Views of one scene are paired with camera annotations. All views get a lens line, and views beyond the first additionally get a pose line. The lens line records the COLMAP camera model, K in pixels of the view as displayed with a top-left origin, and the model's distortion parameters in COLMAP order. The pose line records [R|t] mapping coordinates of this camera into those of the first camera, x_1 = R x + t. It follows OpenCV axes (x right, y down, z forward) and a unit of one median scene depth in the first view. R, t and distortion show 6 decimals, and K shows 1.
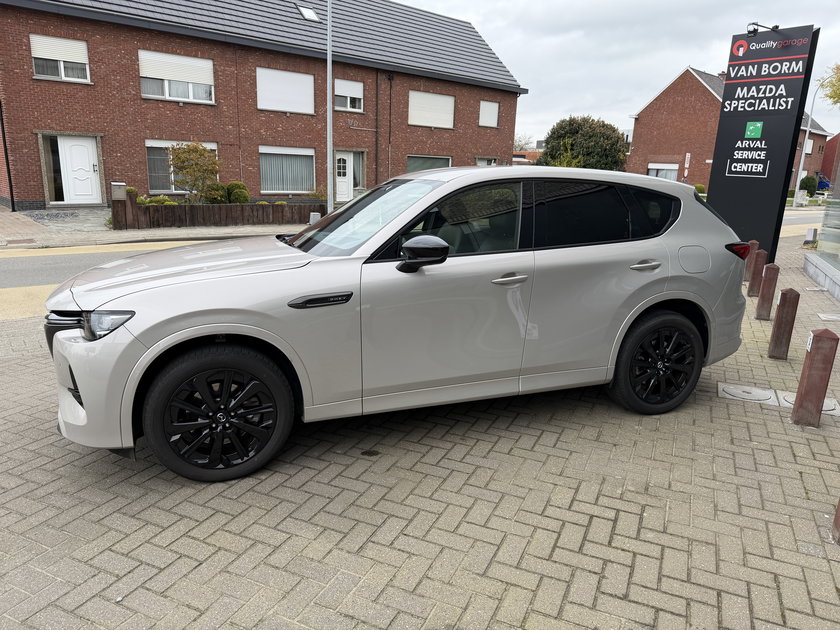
lens RADIAL K [[593.3, 0, 420.0], [0, 593.3, 315.0], [0, 0, 1]] dist [0.026378, -0.040320]
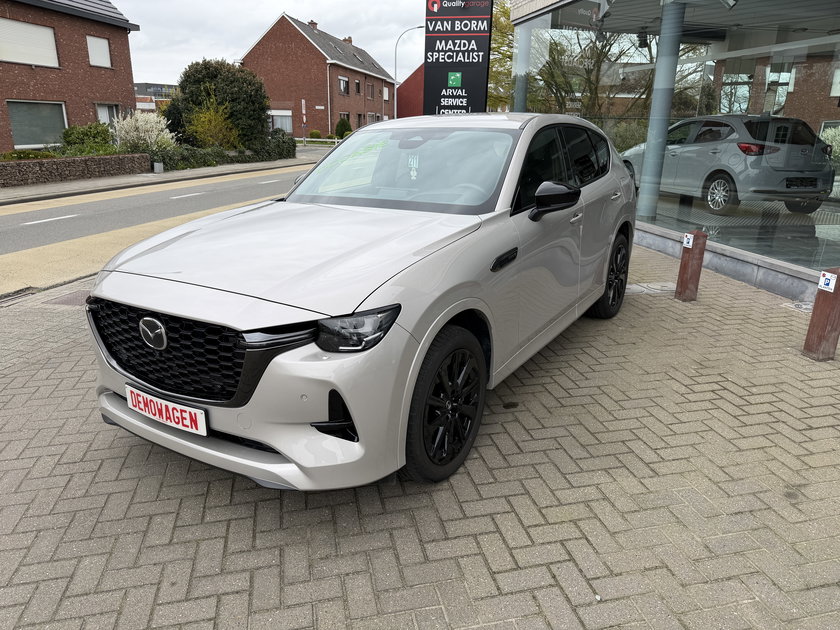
lens RADIAL K [[593.3, 0, 420.0], [0, 593.3, 315.0], [0, 0, 1]] dist [0.026378, -0.040320]
pose [[0.796513, -0.204424, 0.569015, -0.250281], [0.156877, 0.978753, 0.132028, -0.025221], [-0.583915, -0.015896, 0.811659, 0.090138]]
